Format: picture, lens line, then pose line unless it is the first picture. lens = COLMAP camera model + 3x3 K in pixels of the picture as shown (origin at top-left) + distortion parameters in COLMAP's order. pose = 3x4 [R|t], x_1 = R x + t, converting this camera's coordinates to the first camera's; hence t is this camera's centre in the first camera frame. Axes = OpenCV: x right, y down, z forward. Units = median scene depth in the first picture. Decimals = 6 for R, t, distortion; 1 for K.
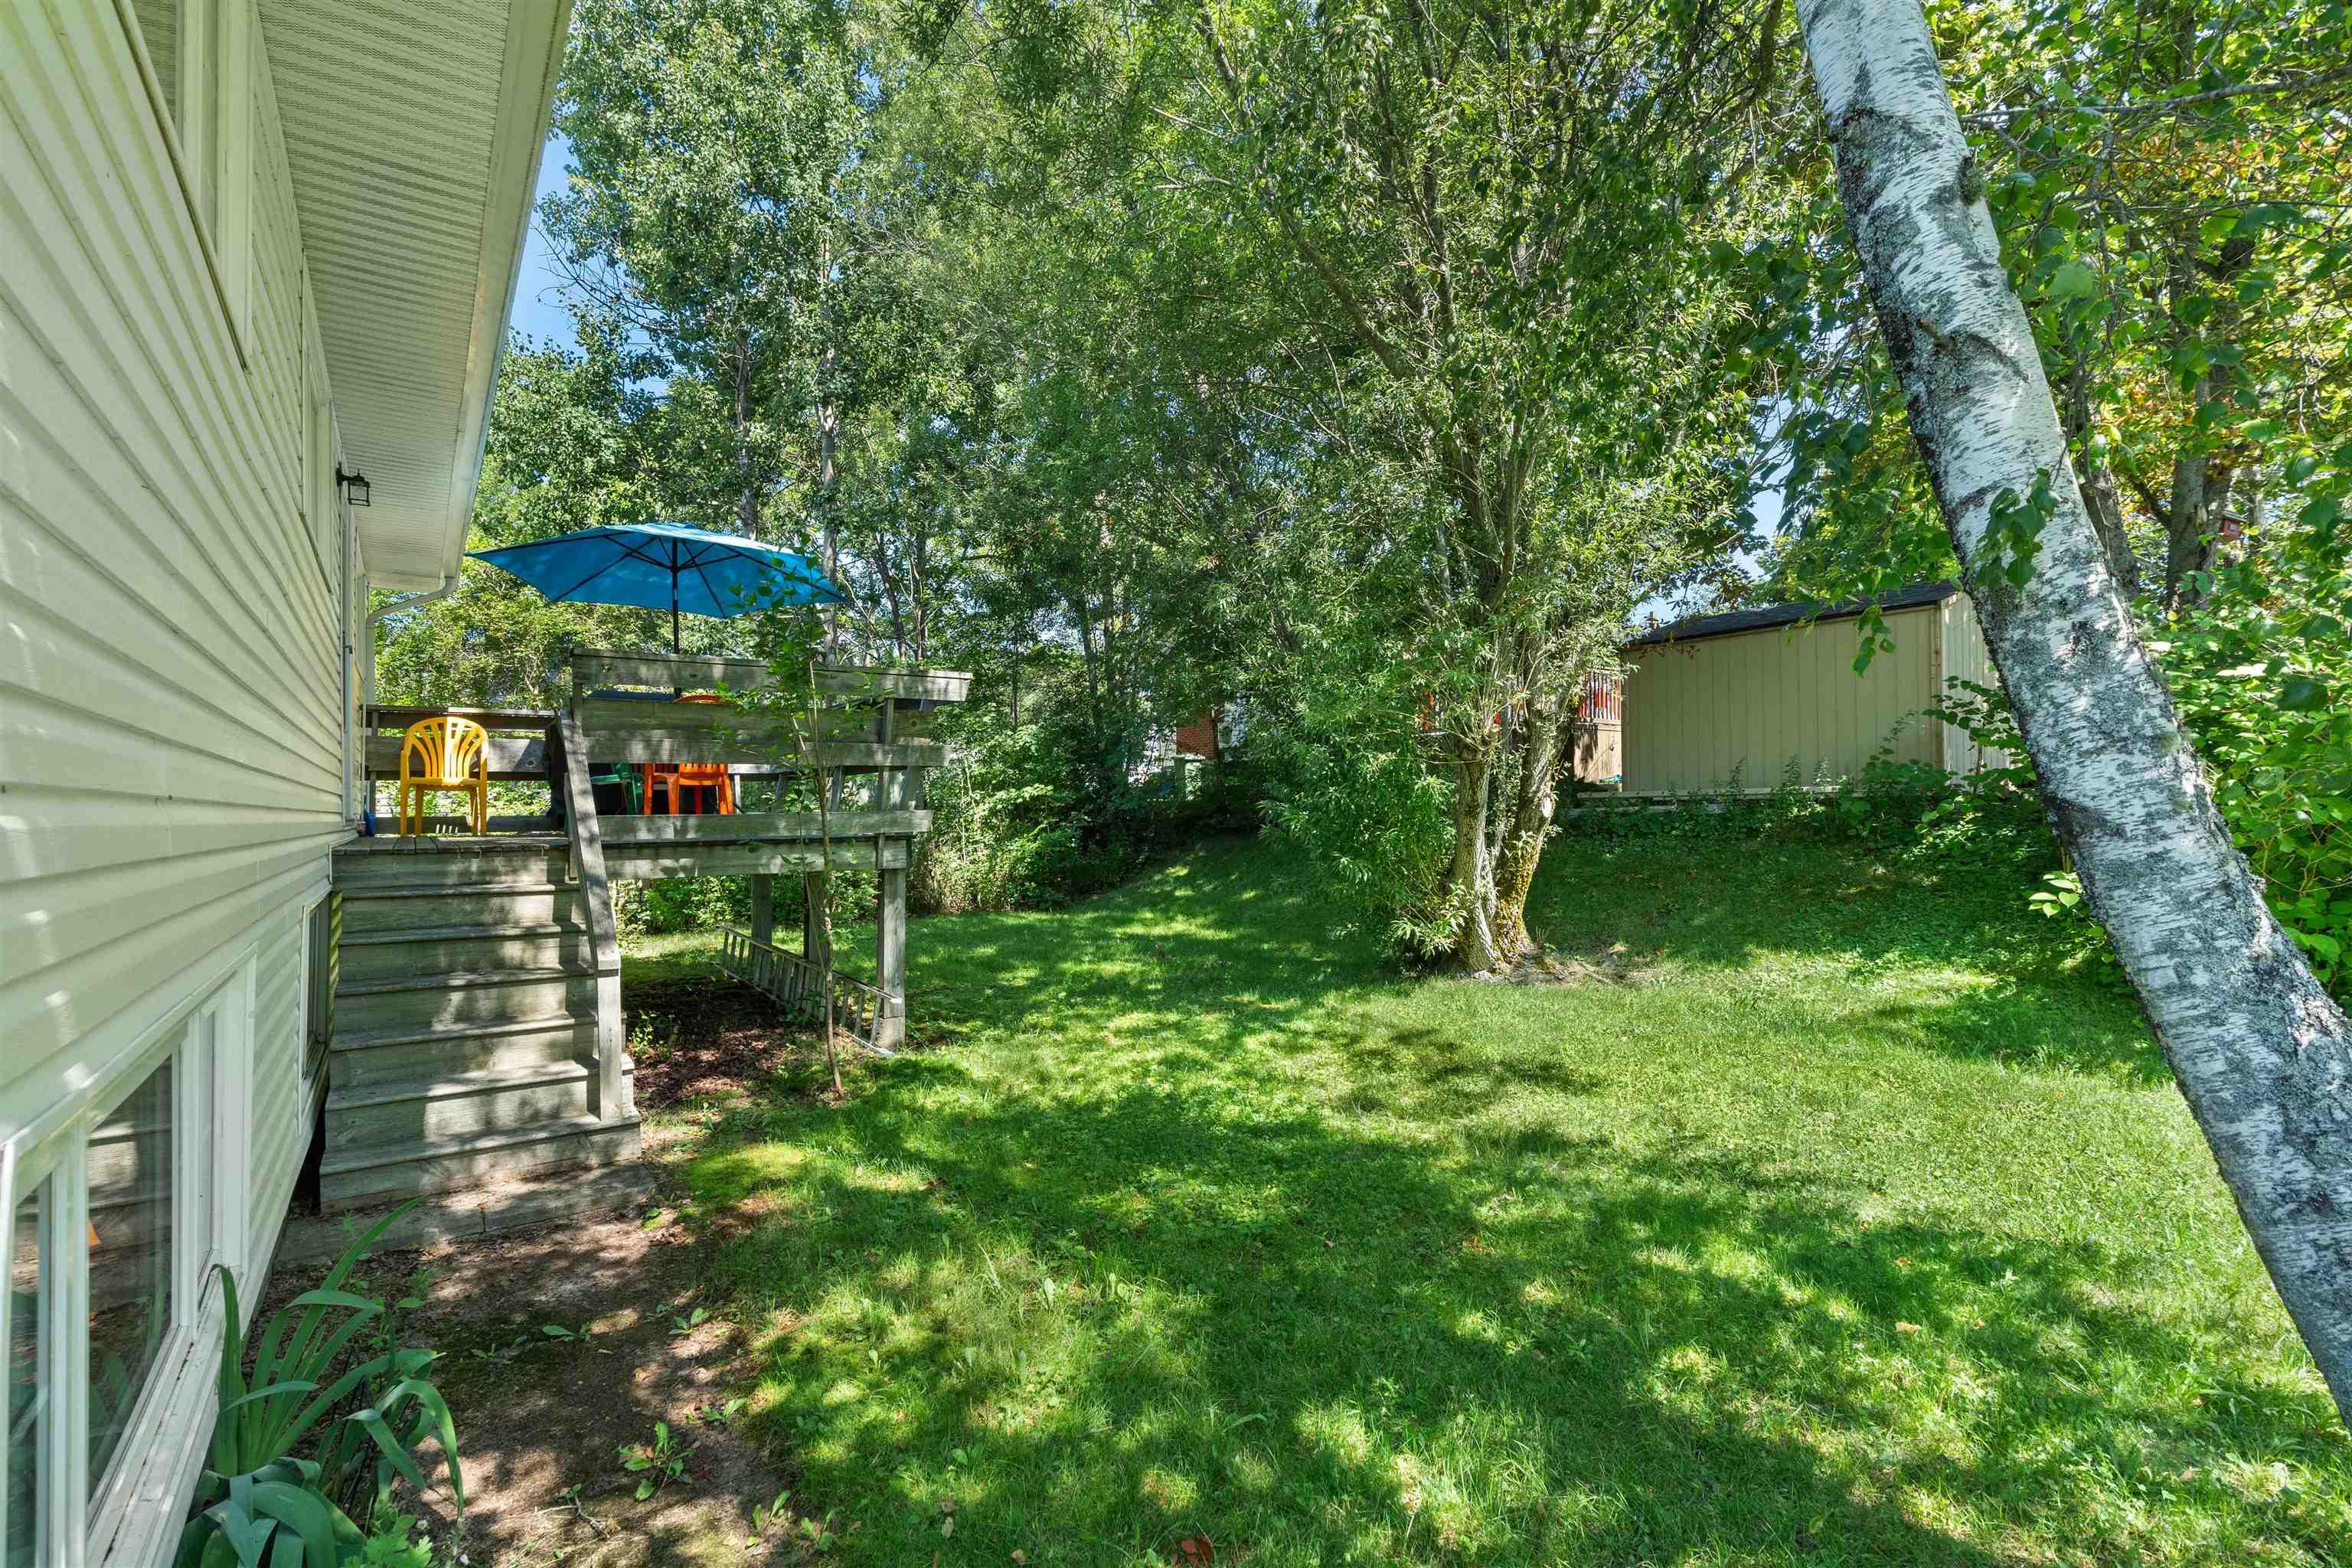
lens RADIAL K [[1082.3, 0, 1179.1], [0, 1082.3, 797.0], [0, 0, 1]] dist [-0.009098, 0.000061]
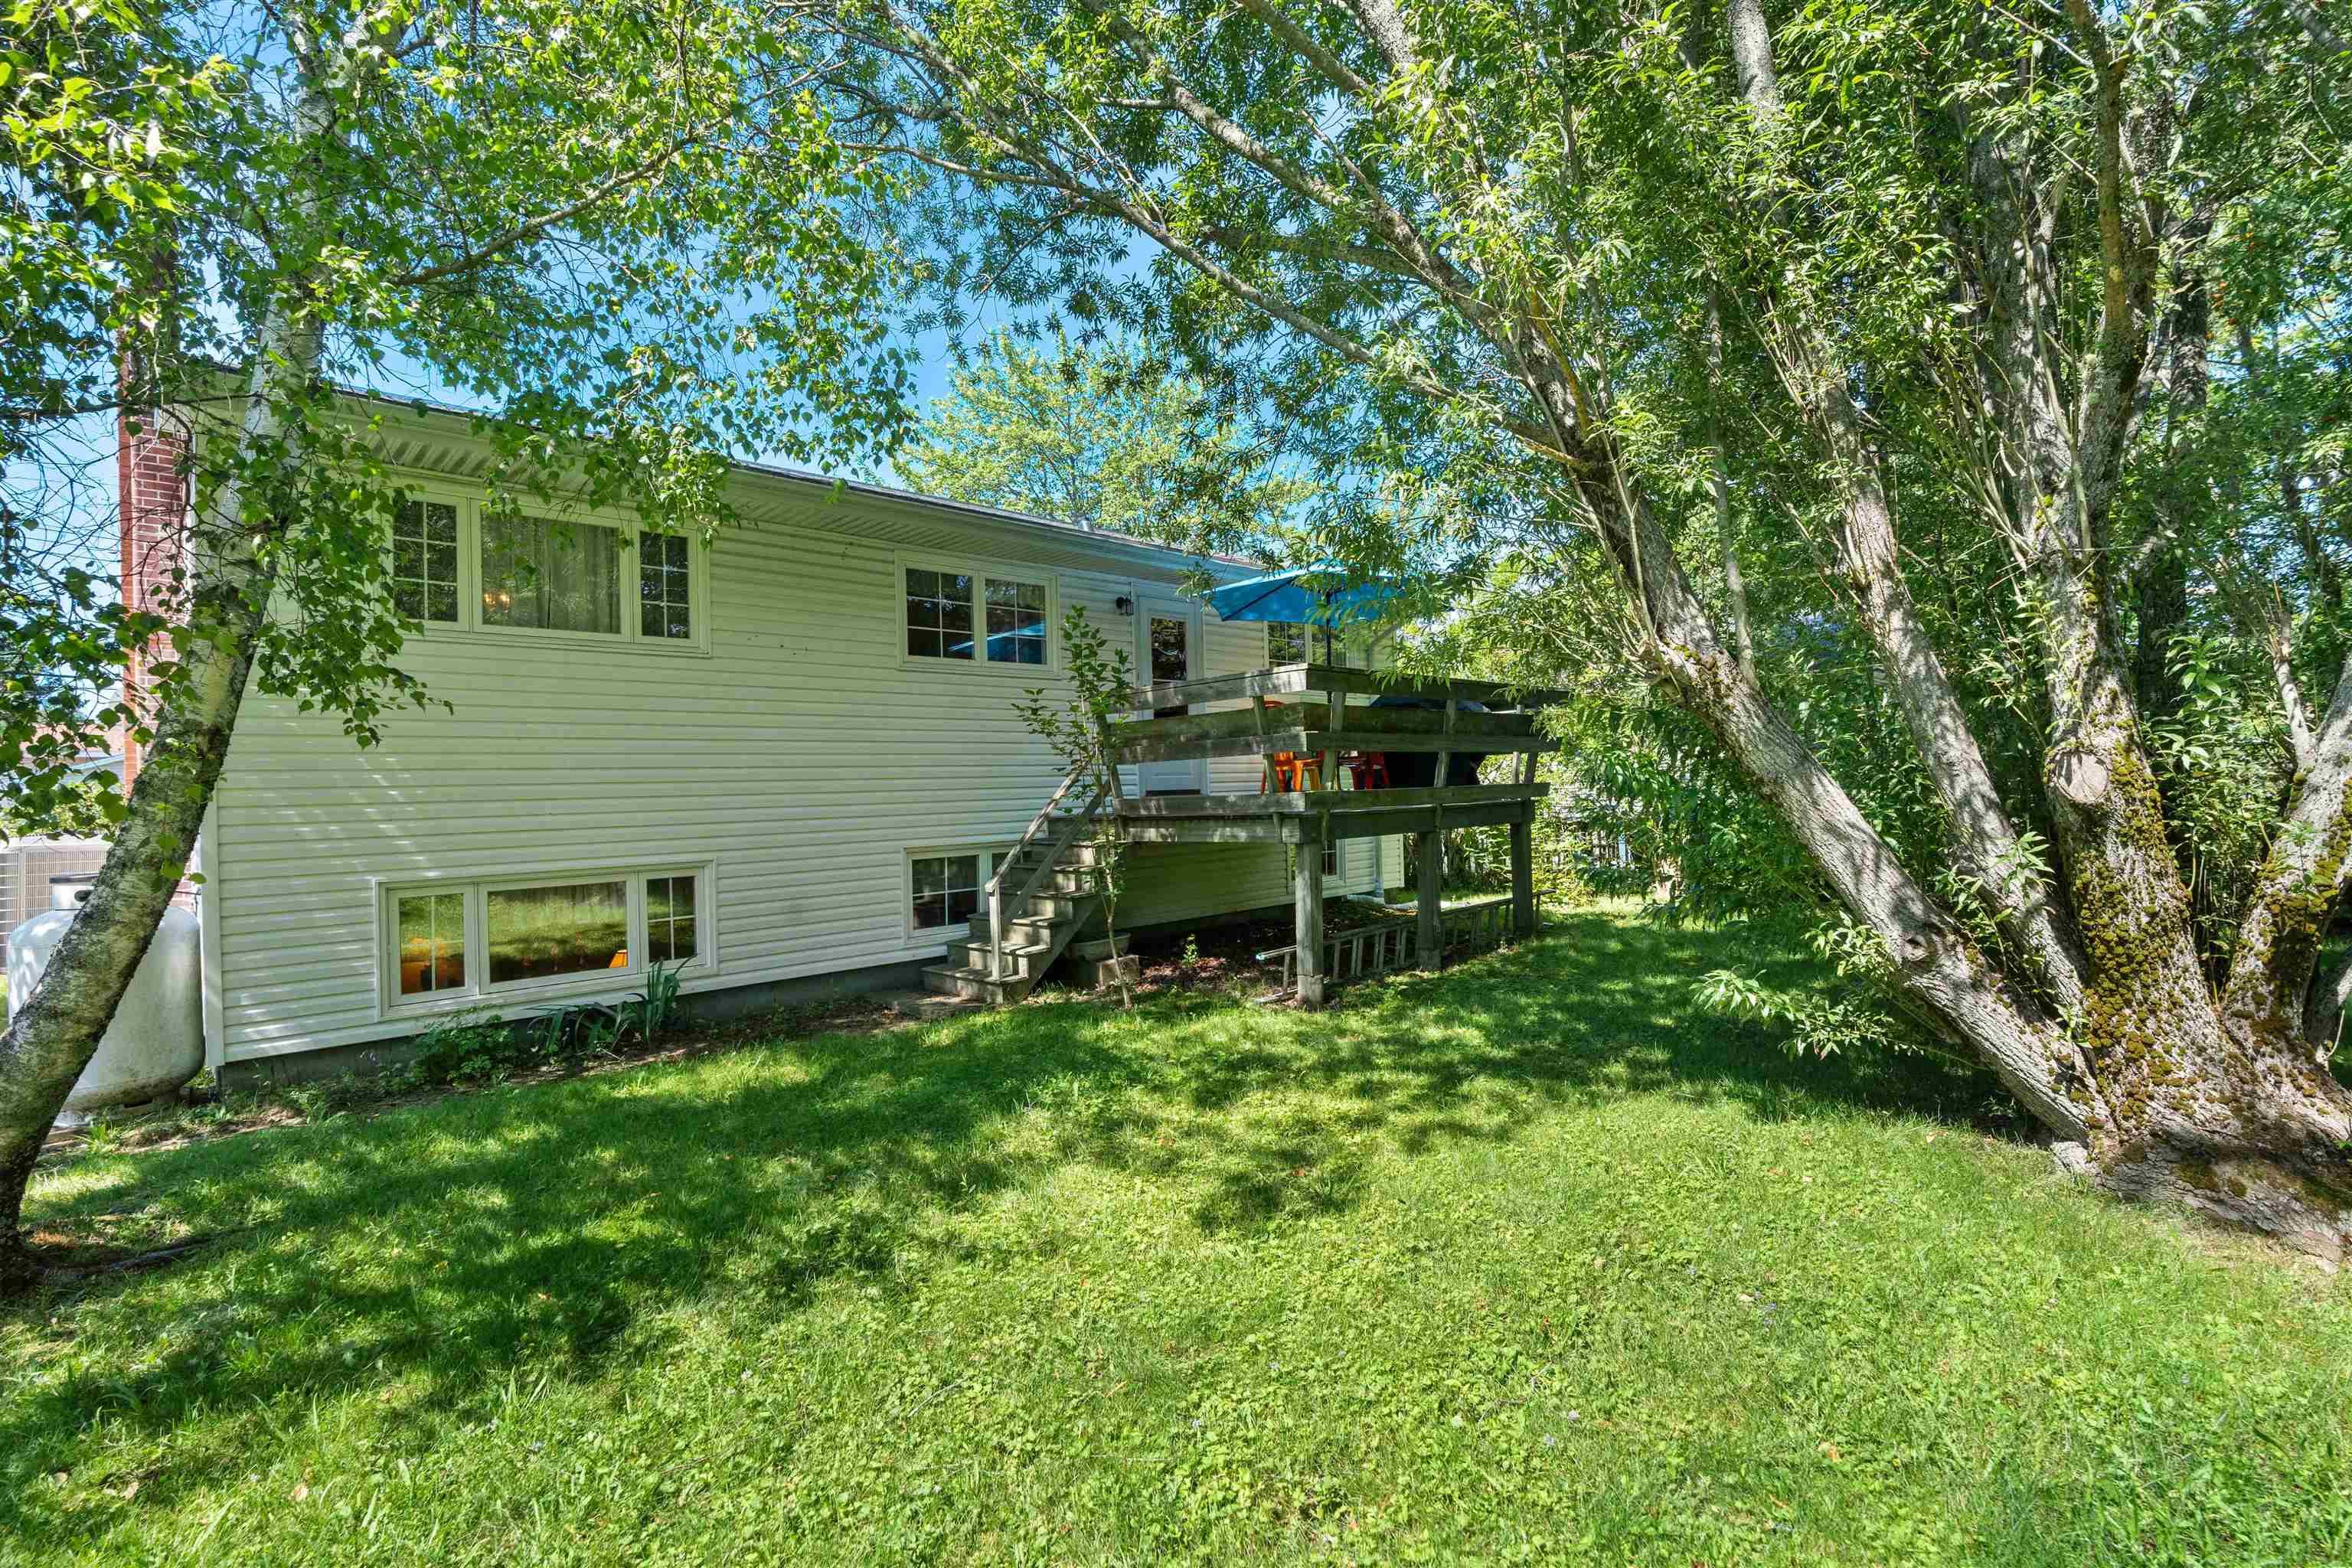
lens RADIAL K [[1082.3, 0, 1168.2], [0, 1082.3, 783.7], [0, 0, 1]] dist [-0.009098, 0.000061]
pose [[0.147787, 0.011619, -0.988951, 1.522477], [0.032599, 0.999330, 0.016613, -0.039319], [0.988482, -0.034694, 0.147310, 1.254759]]
